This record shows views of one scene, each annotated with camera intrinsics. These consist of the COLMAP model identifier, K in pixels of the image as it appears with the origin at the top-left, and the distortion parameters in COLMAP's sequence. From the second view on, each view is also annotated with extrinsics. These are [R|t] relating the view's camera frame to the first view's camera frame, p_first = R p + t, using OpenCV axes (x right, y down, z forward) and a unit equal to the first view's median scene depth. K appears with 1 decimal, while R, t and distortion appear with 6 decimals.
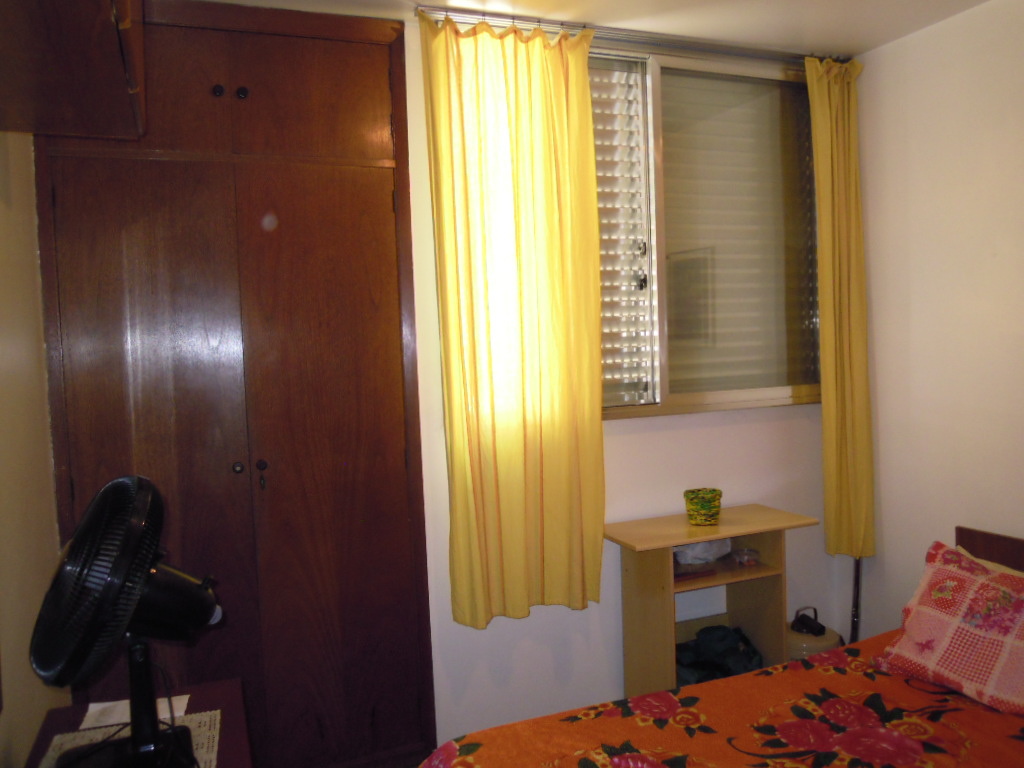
lens RADIAL K [[837.5, 0, 512.0], [0, 837.5, 384.0], [0, 0, 1]] dist [-0.047996, 0.008861]
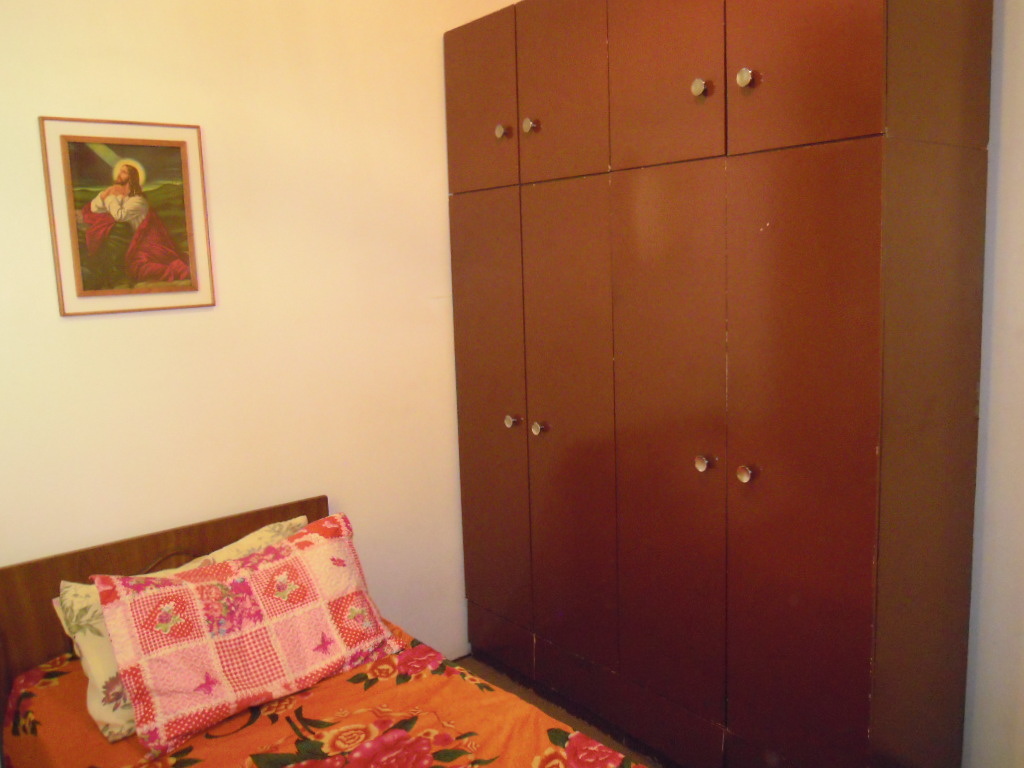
lens RADIAL K [[837.5, 0, 512.0], [0, 837.5, 384.0], [0, 0, 1]] dist [-0.047996, 0.008861]
pose [[-0.316050, -0.069835, 0.946169, -0.340118], [0.102486, 0.988939, 0.107225, -0.025719], [-0.943191, 0.130857, -0.305397, 0.961140]]
